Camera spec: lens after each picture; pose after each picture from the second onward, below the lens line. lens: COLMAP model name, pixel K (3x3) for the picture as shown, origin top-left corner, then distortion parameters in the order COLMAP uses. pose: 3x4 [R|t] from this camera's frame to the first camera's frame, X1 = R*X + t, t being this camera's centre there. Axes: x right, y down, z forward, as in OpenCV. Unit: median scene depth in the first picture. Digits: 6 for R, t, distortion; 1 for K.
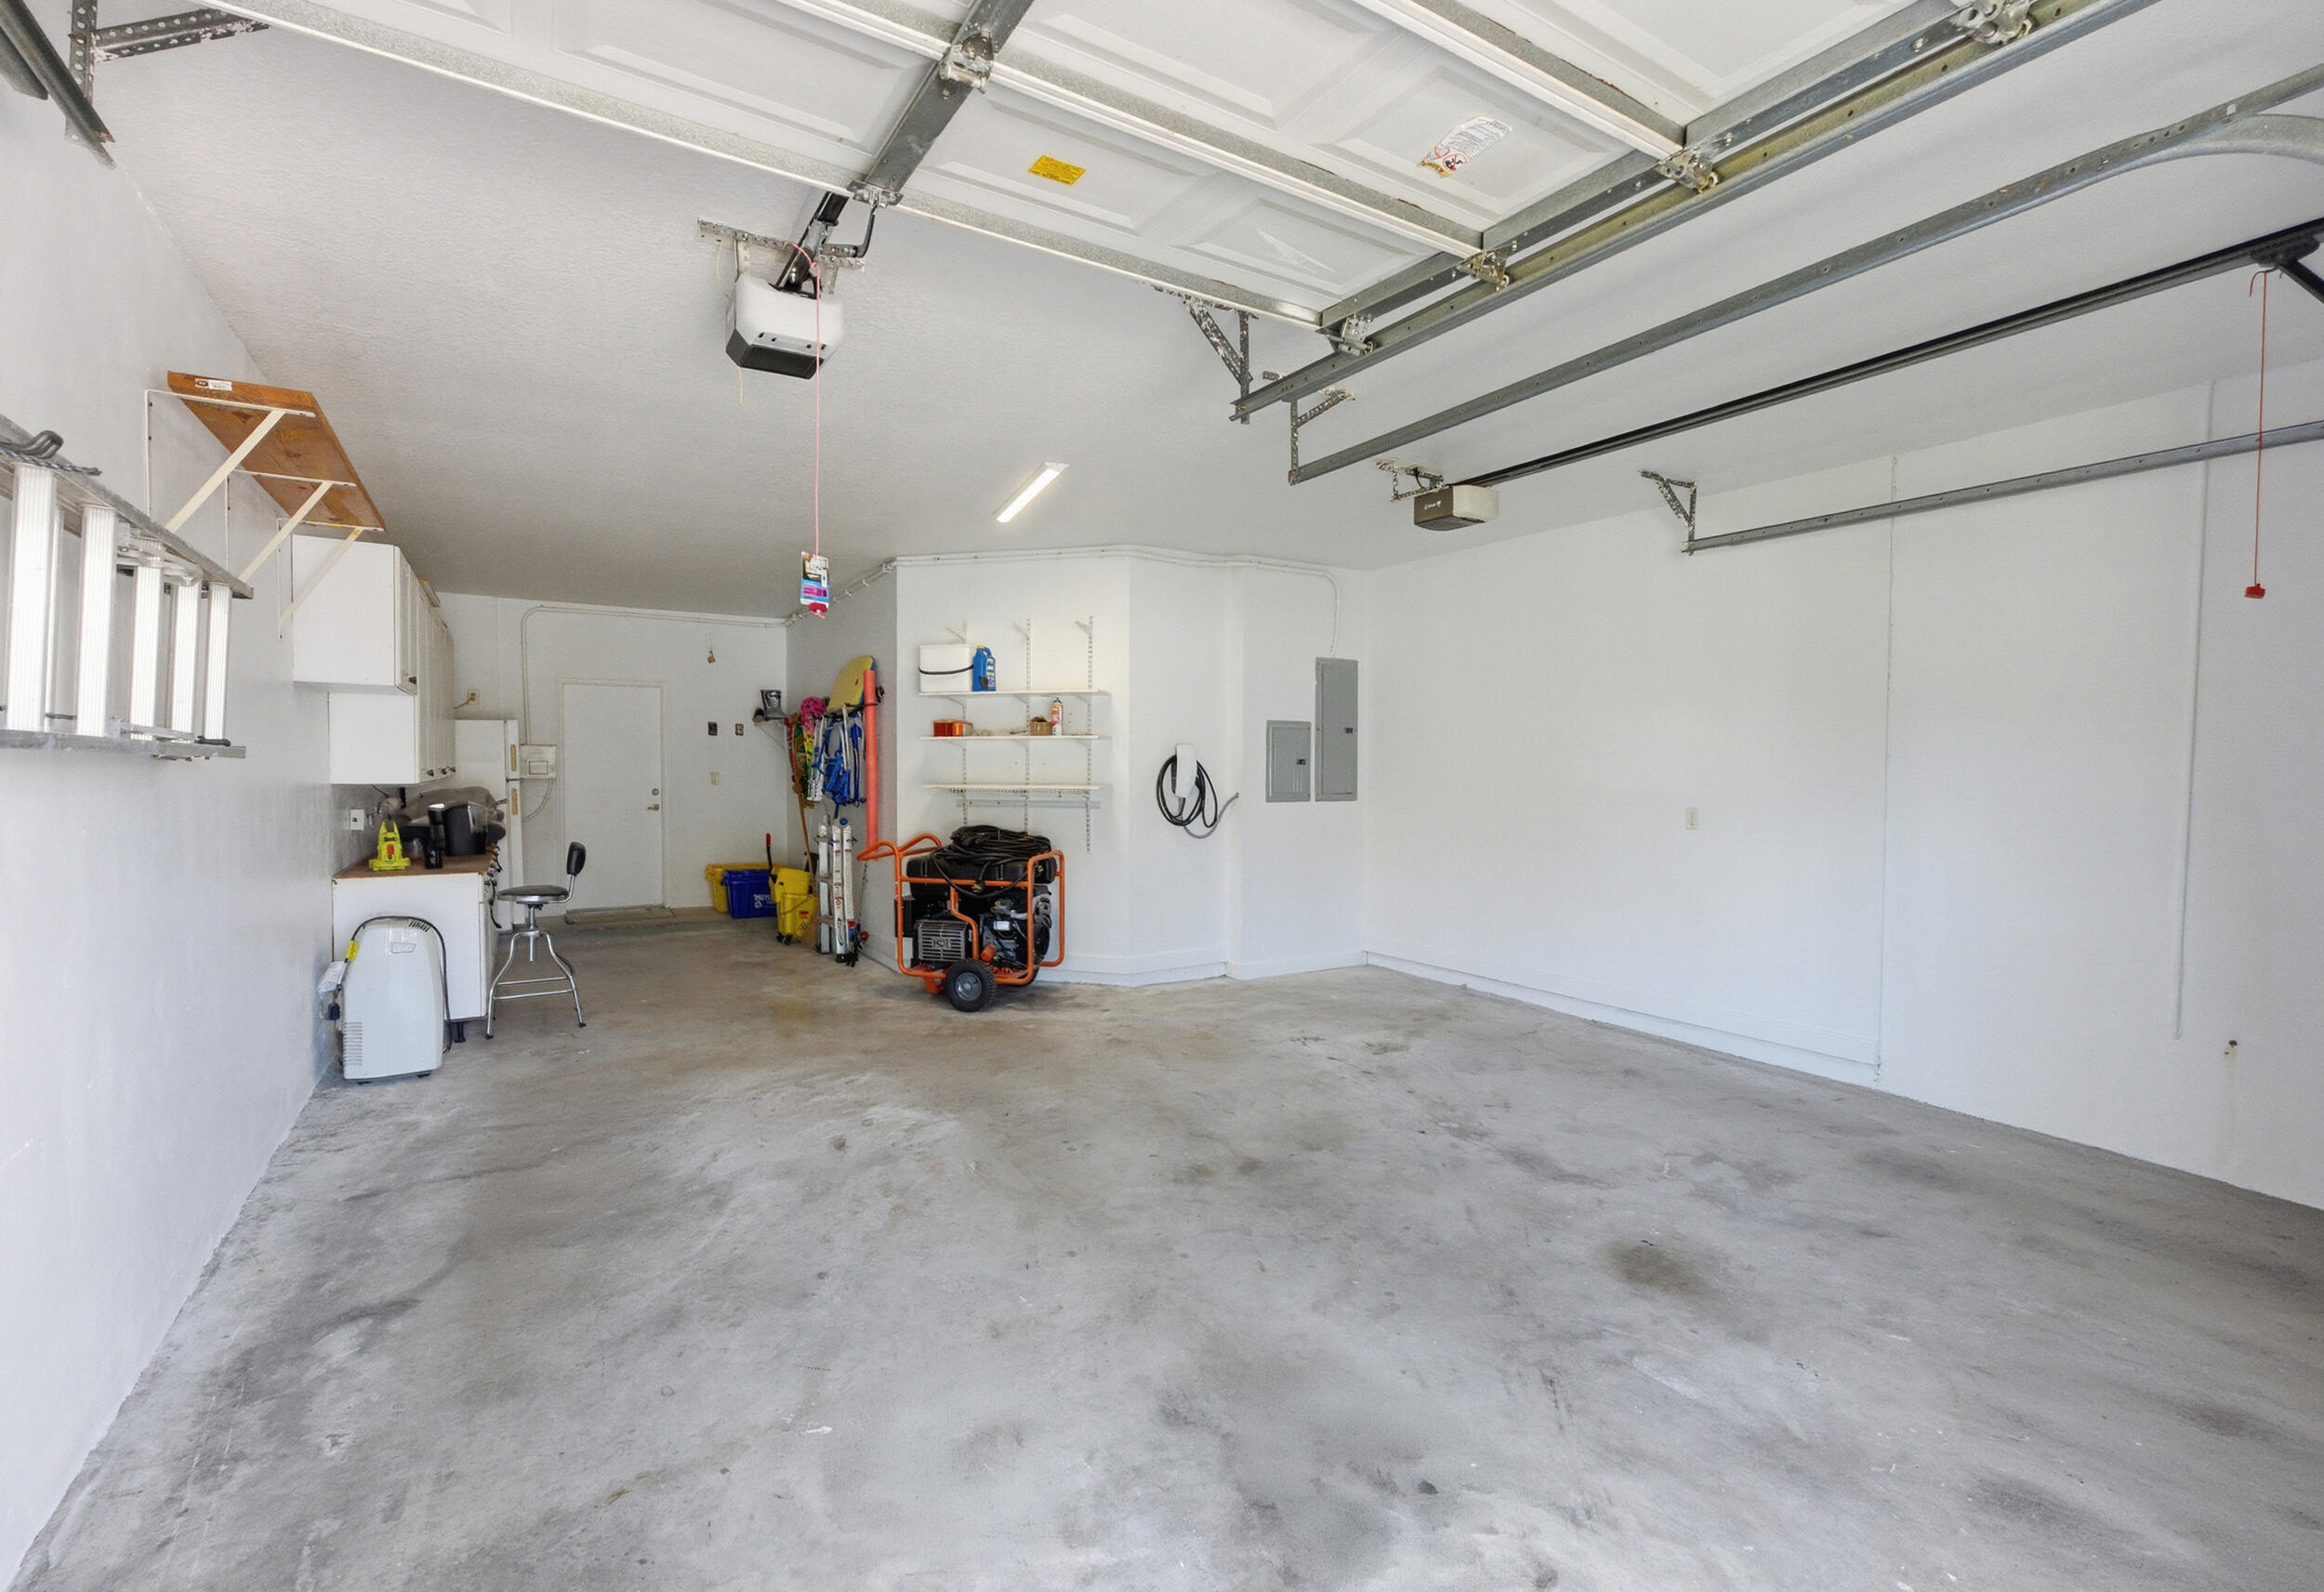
lens RADIAL K [[1041.4, 0, 1162.0], [0, 1041.4, 796.0], [0, 0, 1]] dist [0.000764, 0.000336]
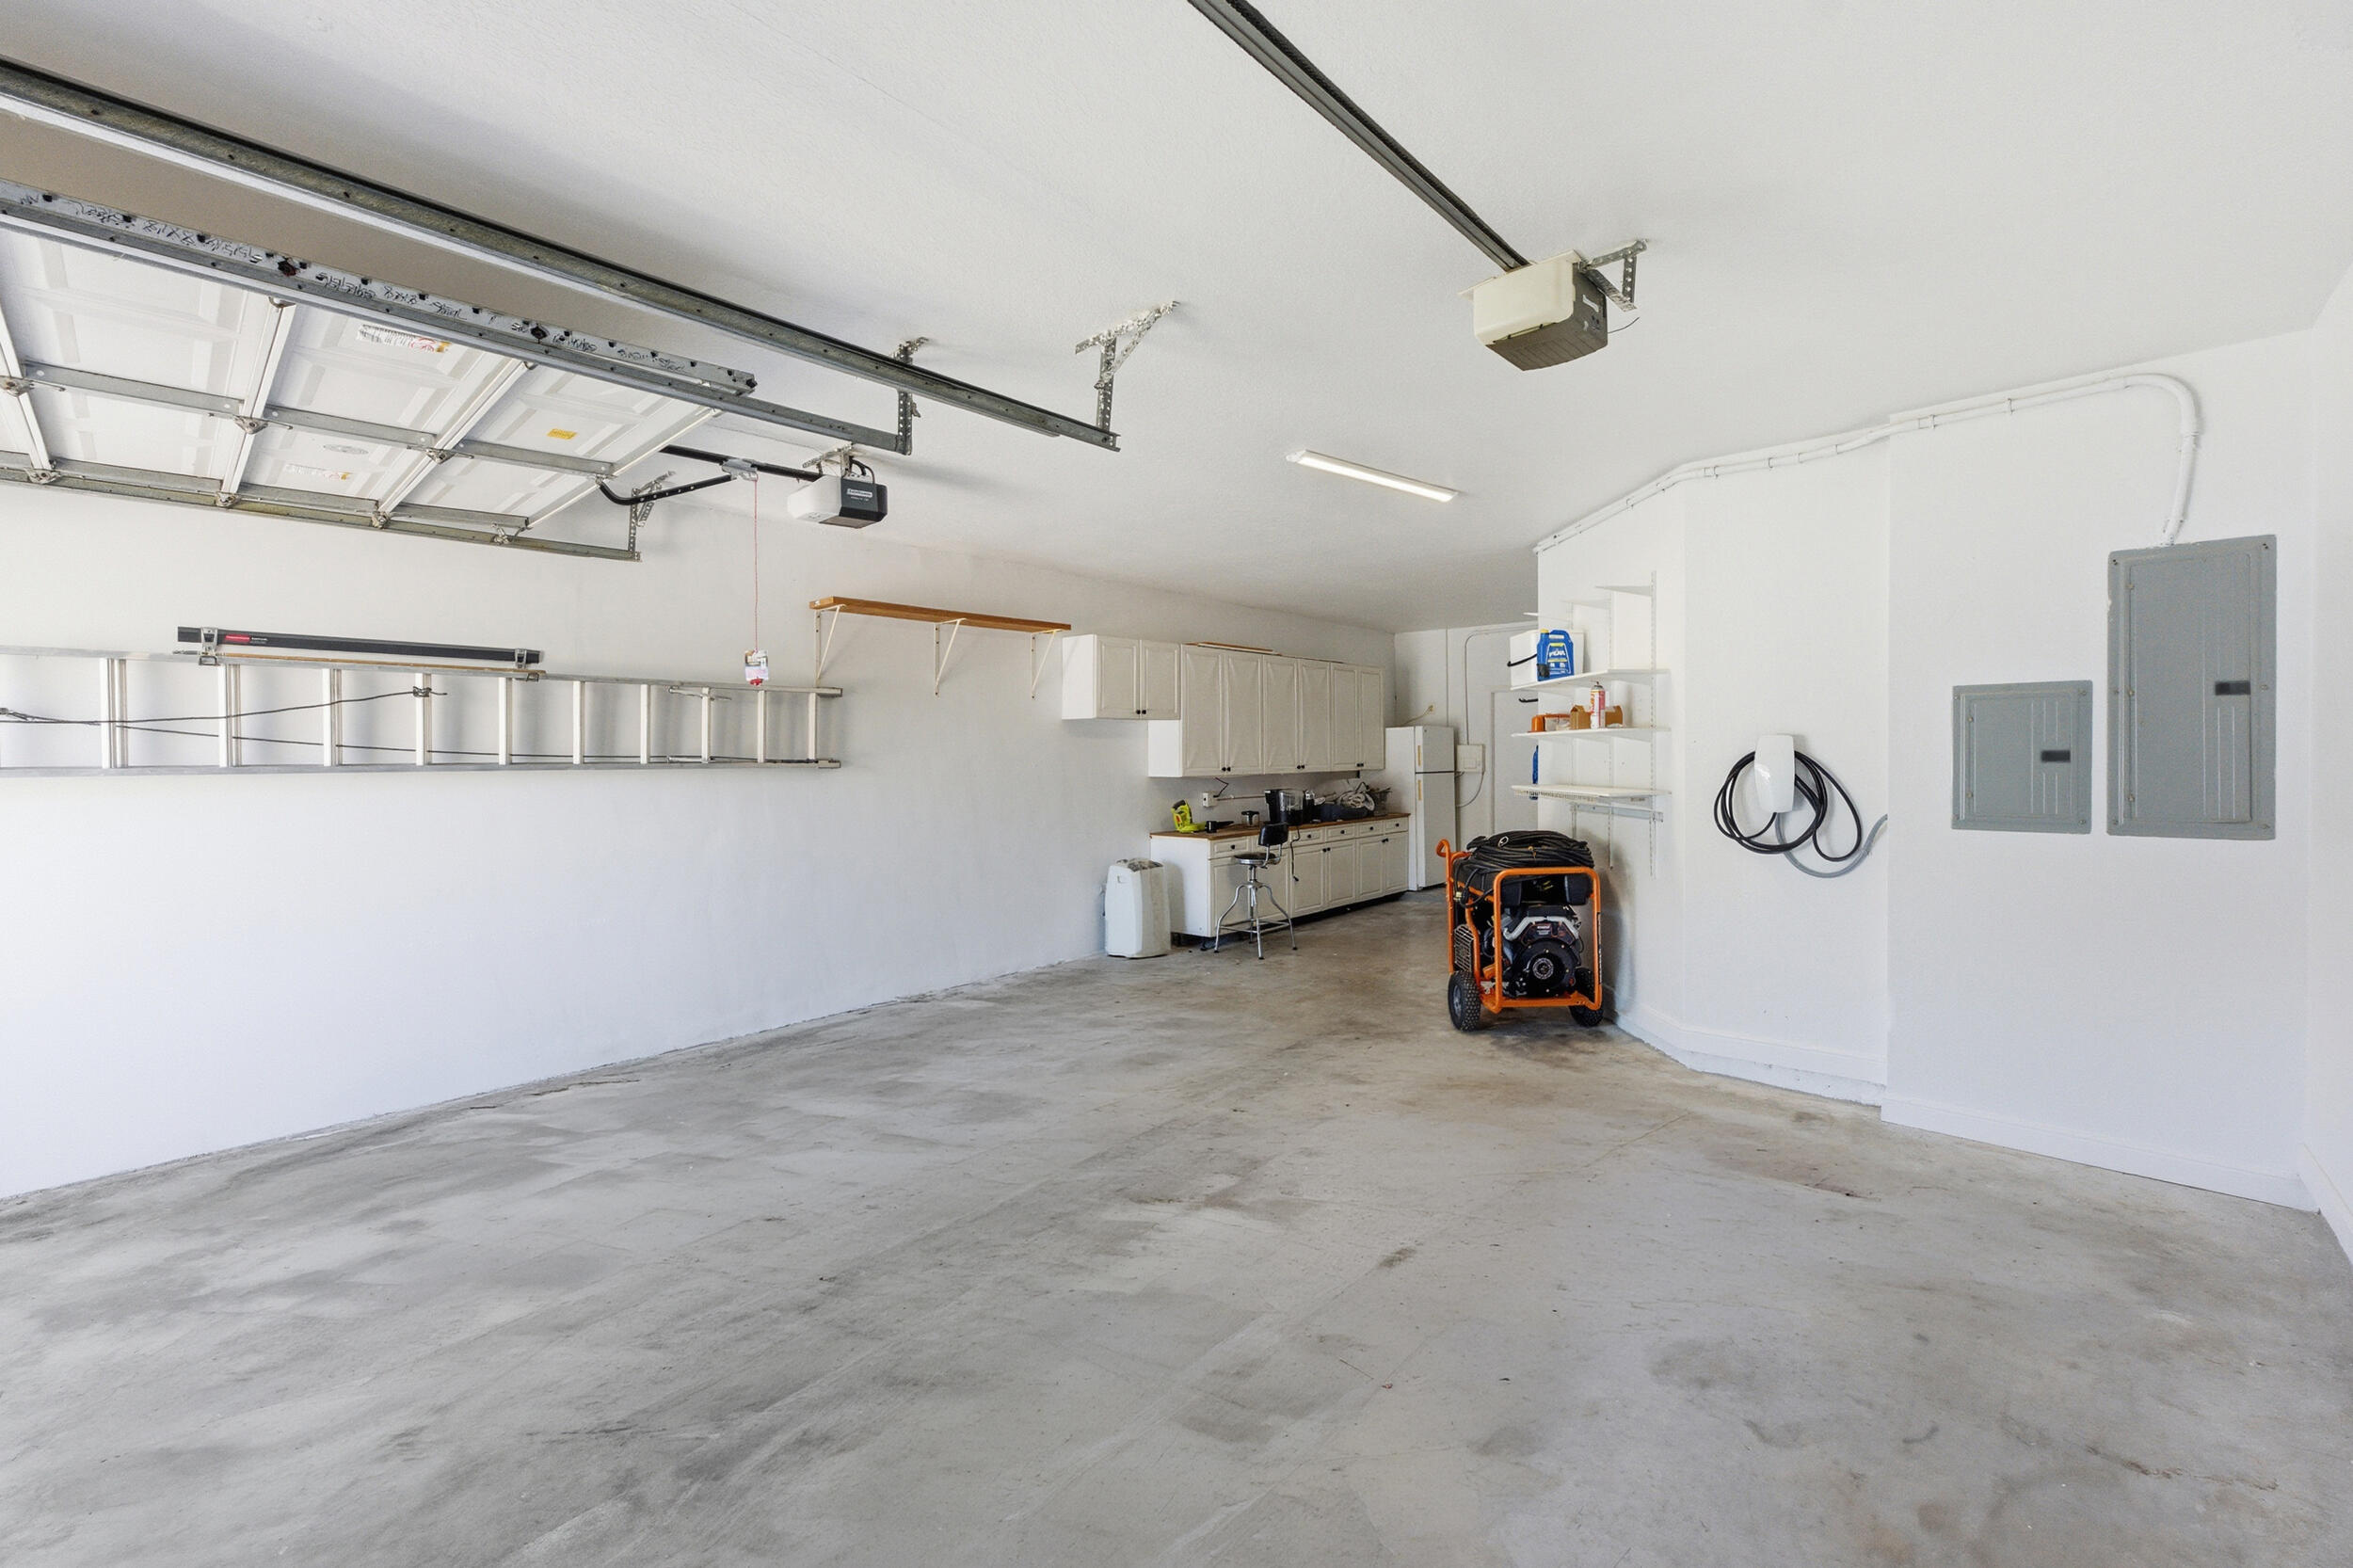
lens RADIAL K [[941.4, 0, 1183.1], [0, 941.4, 770.0], [0, 0, 1]] dist [-0.016086, 0.010414]
pose [[0.266974, 0.012967, -0.963616, 0.500393], [-0.011483, 0.999881, 0.010274, -0.027429], [0.963635, 0.008322, 0.267092, 0.472151]]
